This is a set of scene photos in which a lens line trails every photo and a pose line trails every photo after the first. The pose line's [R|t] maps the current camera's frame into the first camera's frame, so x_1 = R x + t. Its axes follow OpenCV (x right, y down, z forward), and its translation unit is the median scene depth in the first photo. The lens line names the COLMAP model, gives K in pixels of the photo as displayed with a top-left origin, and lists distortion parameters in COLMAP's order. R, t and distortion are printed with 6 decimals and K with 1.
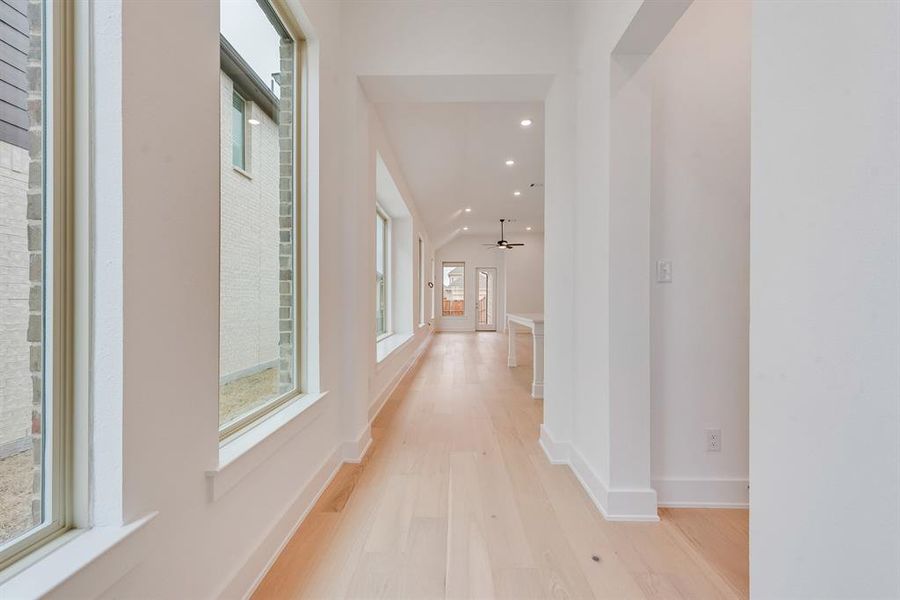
lens RADIAL K [[351.7, 0, 448.4], [0, 351.7, 301.5], [0, 0, 1]] dist [0.000300, 0.000045]
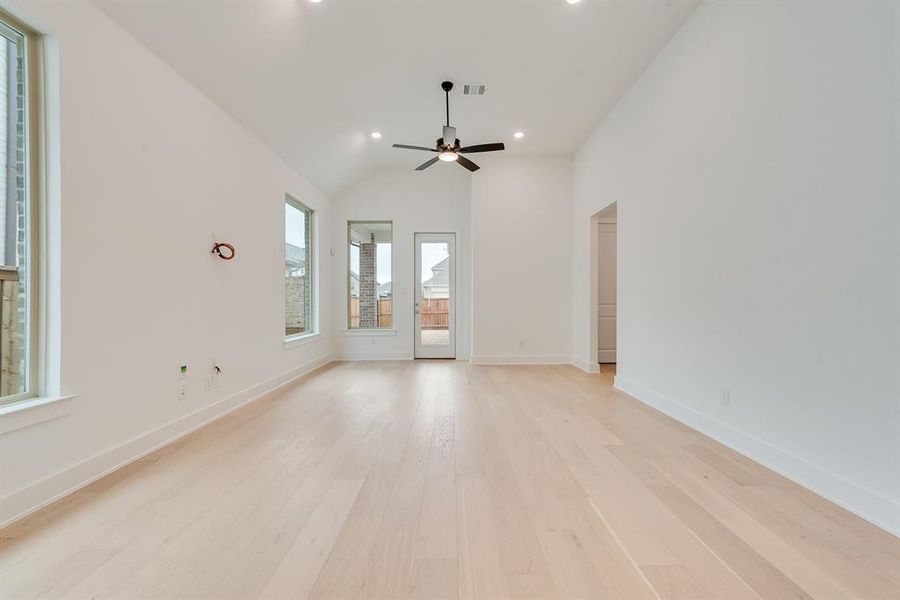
lens RADIAL K [[350.7, 0, 451.7], [0, 350.7, 300.7], [0, 0, 1]] dist [0.009147, -0.000845]
pose [[0.999856, -0.005688, 0.016004, 0.124000], [0.005670, 0.999983, 0.001215, 0.000644], [-0.016011, -0.001124, 0.999871, 0.511380]]
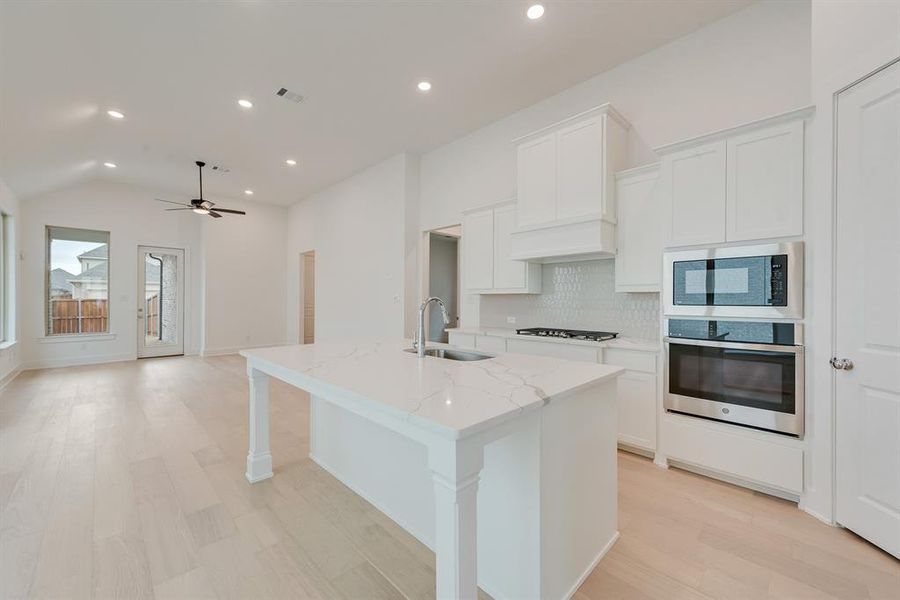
lens RADIAL K [[350.7, 0, 454.0], [0, 350.7, 299.8], [0, 0, 1]] dist [0.009147, -0.000845]
pose [[0.691129, -0.001421, 0.722730, 0.020099], [-0.001713, 0.999992, 0.003604, -0.012748], [-0.722729, -0.003729, 0.691122, 0.260618]]
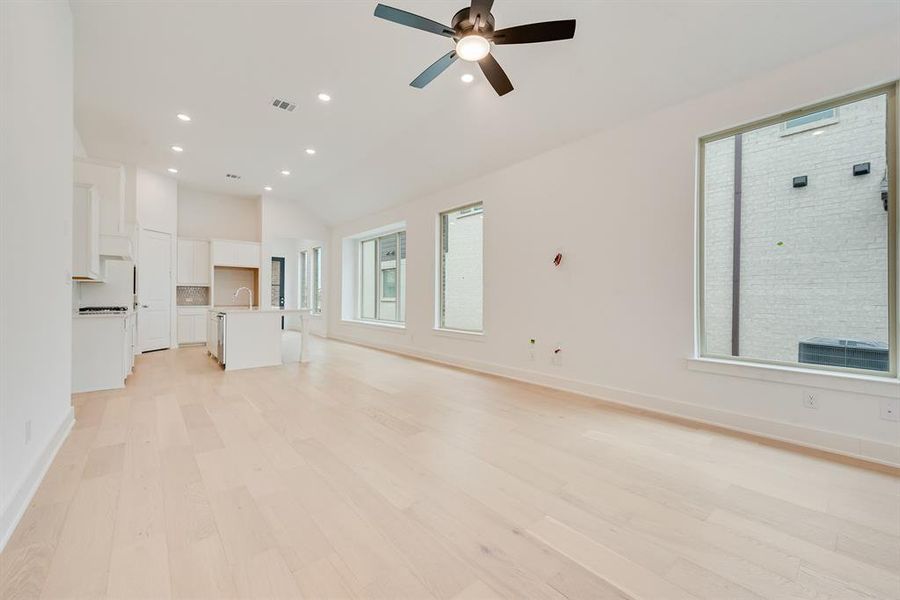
lens RADIAL K [[350.7, 0, 453.2], [0, 350.7, 299.8], [0, 0, 1]] dist [0.009147, -0.000845]
pose [[-0.742161, -0.001203, -0.670220, 0.255975], [-0.005955, 0.999971, 0.004798, 0.000018], [0.670195, 0.007552, -0.742147, 0.957888]]
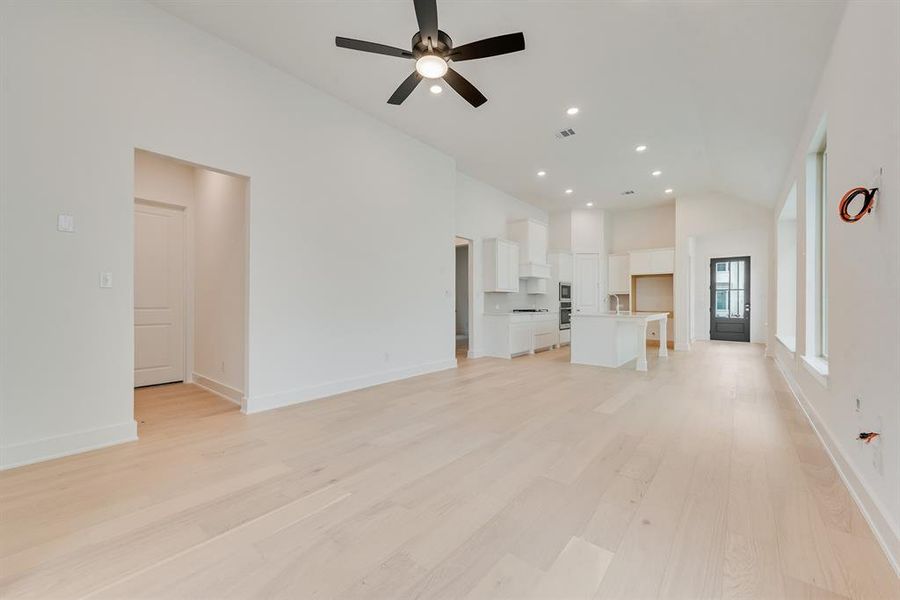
lens RADIAL K [[350.7, 0, 453.9], [0, 350.7, 301.9], [0, 0, 1]] dist [0.009147, -0.000845]
pose [[-0.788169, -0.000288, 0.615459, -0.000295], [-0.003496, 0.999986, -0.004009, 0.001950], [-0.615449, -0.005312, -0.788159, 0.974831]]
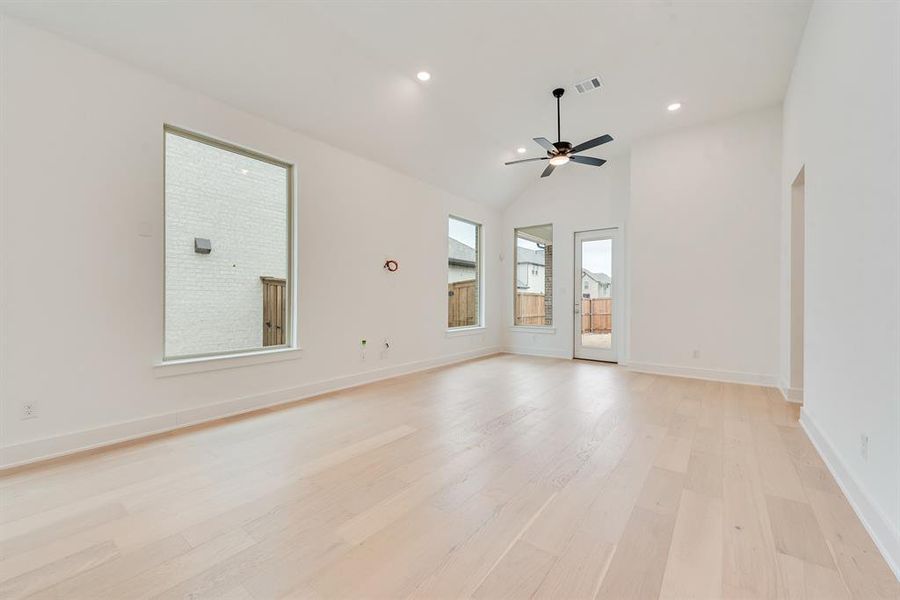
lens RADIAL K [[350.7, 0, 455.1], [0, 350.7, 299.3], [0, 0, 1]] dist [0.009147, -0.000845]
pose [[0.801917, -0.001443, -0.597433, 0.243617], [0.000136, 0.999997, -0.002233, 0.000793], [0.597435, 0.001709, 0.801915, 0.508622]]
